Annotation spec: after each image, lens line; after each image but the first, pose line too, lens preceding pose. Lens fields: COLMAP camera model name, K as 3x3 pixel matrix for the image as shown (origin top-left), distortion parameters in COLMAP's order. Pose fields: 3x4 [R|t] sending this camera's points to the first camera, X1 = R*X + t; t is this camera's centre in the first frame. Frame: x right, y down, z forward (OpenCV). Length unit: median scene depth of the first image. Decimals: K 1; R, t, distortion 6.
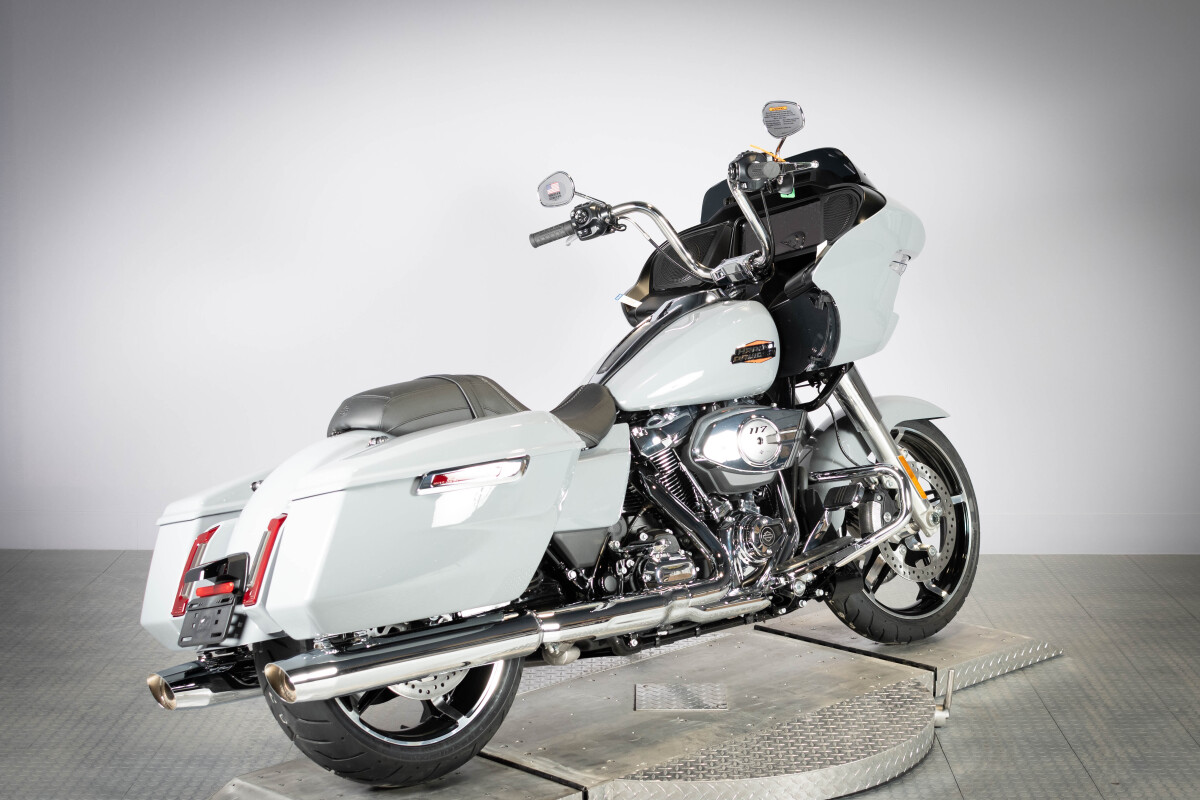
lens RADIAL K [[1882.3, 0, 599.2], [0, 1882.3, 375.1], [0, 0, 1]] dist [-0.047841, -0.007724]
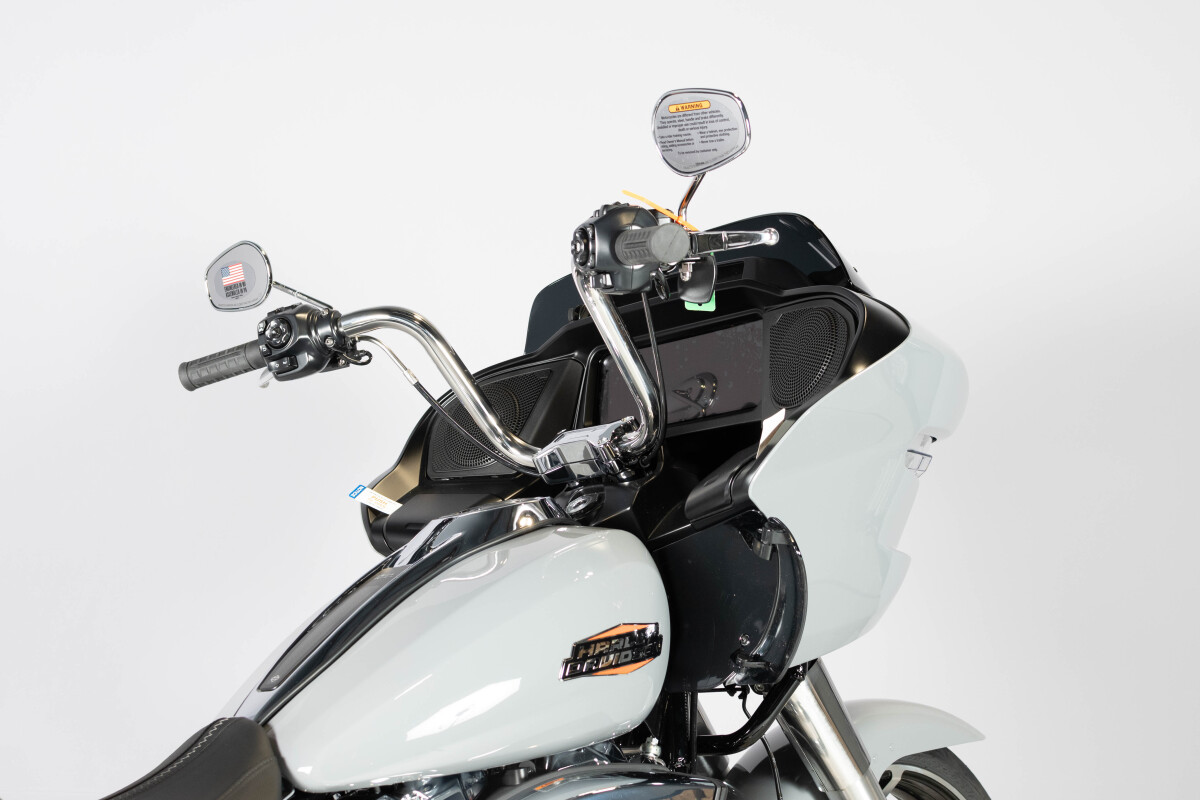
lens RADIAL K [[1929.0, 0, 533.7], [0, 1929.0, 400.7], [0, 0, 1]] dist [0.019786, 0.124300]
pose [[0.998646, 0.039624, 0.033717, 0.042075], [-0.038017, 0.998169, -0.047043, -0.045988], [-0.035519, 0.045698, 0.998324, 0.501723]]
